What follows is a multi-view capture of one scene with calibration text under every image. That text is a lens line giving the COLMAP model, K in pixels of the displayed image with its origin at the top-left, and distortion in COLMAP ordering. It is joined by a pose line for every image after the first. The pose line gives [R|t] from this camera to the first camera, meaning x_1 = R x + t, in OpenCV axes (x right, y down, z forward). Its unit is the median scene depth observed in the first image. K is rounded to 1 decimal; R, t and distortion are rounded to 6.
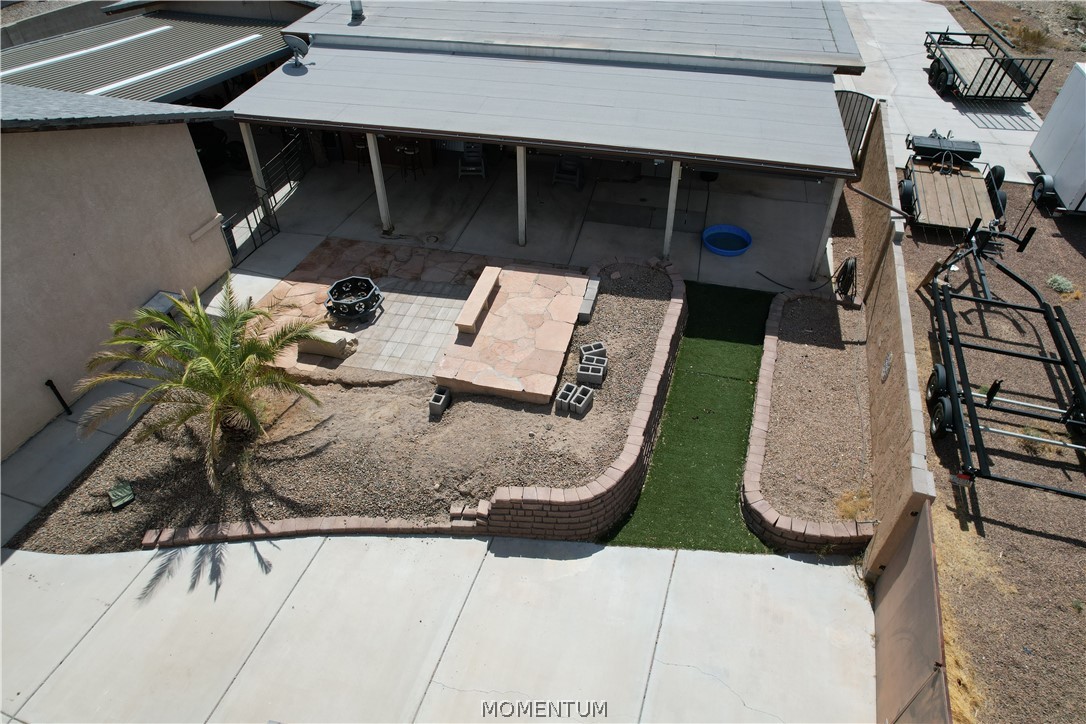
lens RADIAL K [[690.5, 0, 541.1], [0, 690.5, 364.0], [0, 0, 1]] dist [-0.048060, 0.037826]
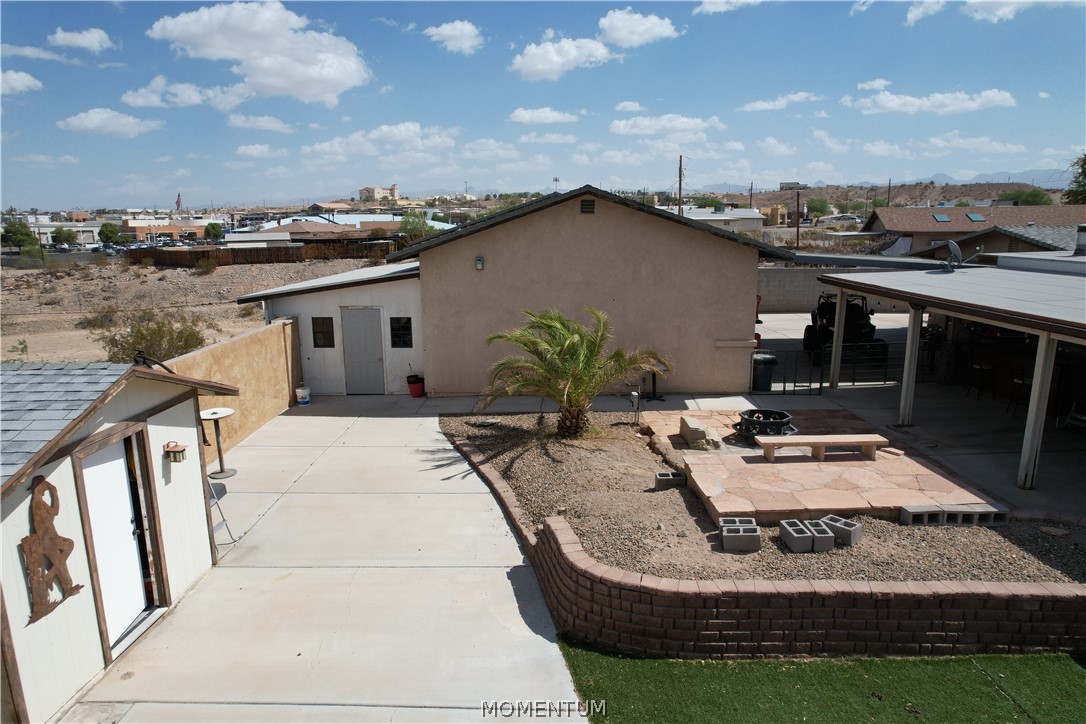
lens RADIAL K [[690.5, 0, 545.0], [0, 690.5, 363.9], [0, 0, 1]] dist [-0.048060, 0.037826]
pose [[0.280379, 0.206460, -0.937423, 0.627041], [-0.623565, 0.781640, -0.014356, 0.048412], [0.729763, 0.588569, 0.347896, 0.504742]]
